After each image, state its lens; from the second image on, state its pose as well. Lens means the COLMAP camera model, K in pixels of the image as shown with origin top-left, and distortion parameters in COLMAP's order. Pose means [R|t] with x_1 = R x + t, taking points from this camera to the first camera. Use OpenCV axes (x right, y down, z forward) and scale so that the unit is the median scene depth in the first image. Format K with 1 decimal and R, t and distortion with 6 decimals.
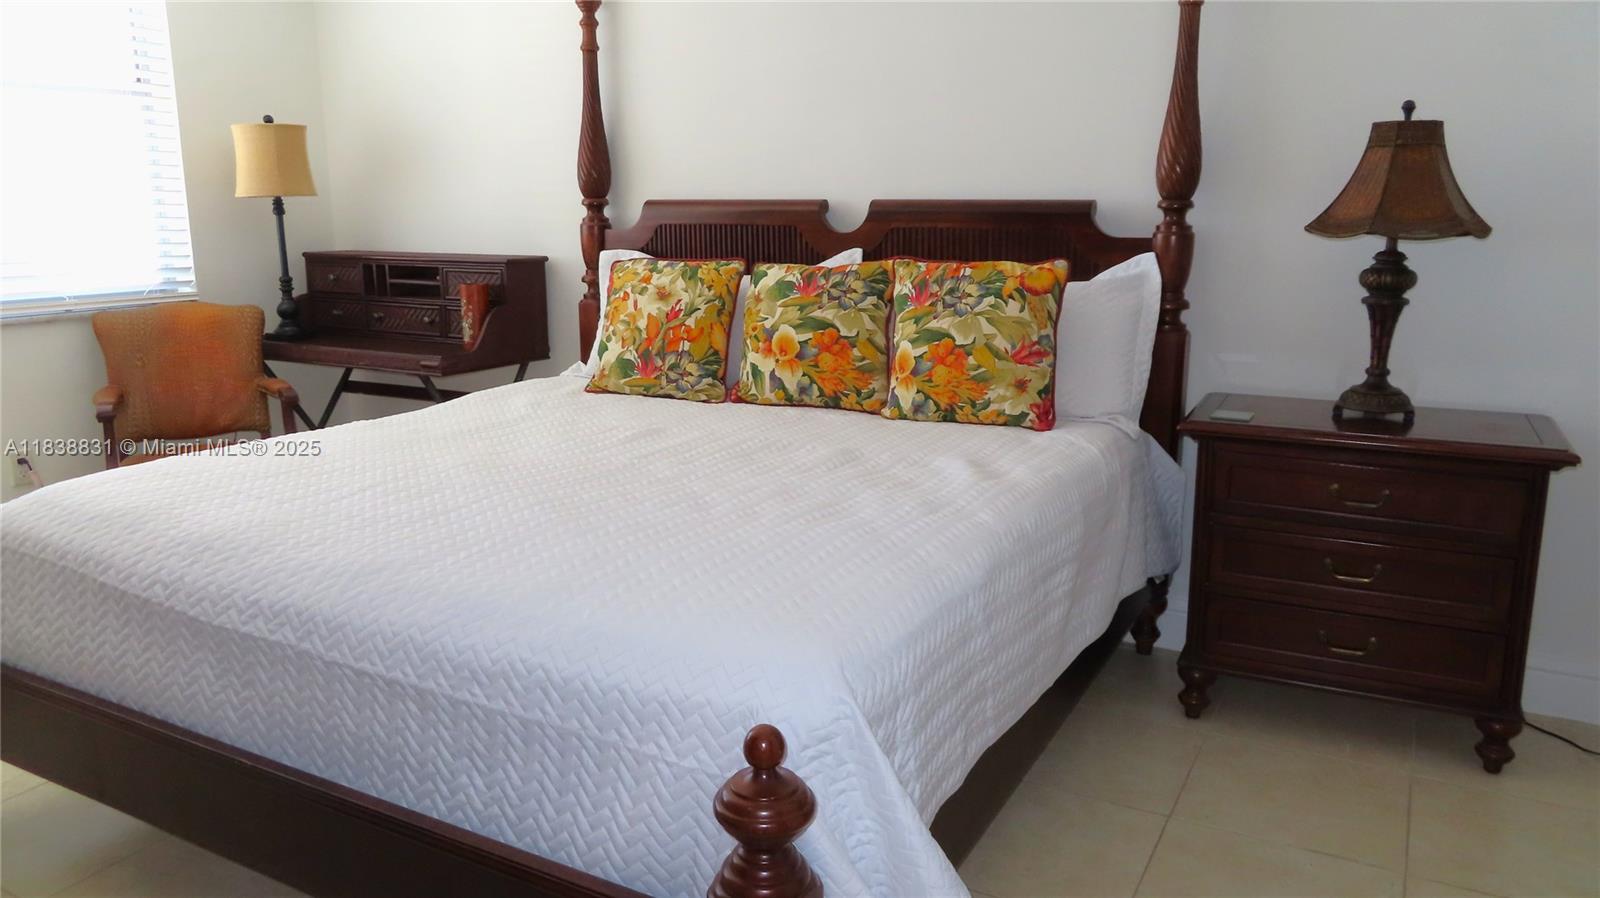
lens RADIAL K [[1144.6, 0, 800.0], [0, 1144.6, 449.0], [0, 0, 1]] dist [-0.004396, 0.000156]
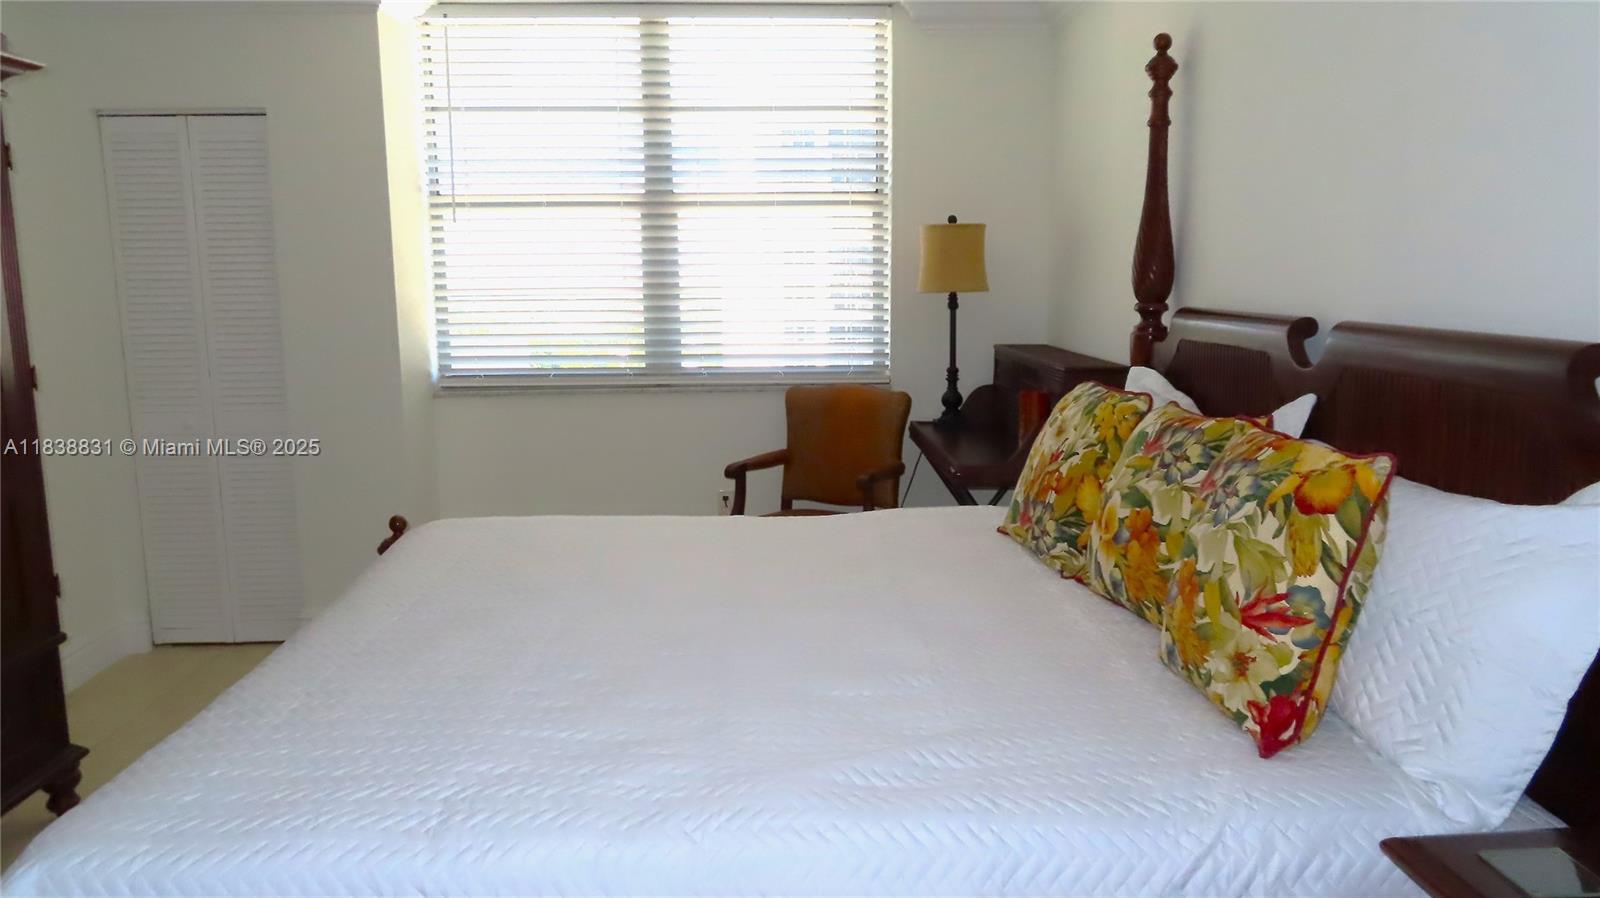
lens RADIAL K [[1144.6, 0, 800.0], [0, 1144.6, 449.0], [0, 0, 1]] dist [-0.004396, 0.000156]
pose [[0.528043, 0.131568, -0.838964, 0.464327], [-0.179267, 0.982933, 0.041315, -0.124198], [0.830081, 0.128582, 0.542616, 0.424718]]
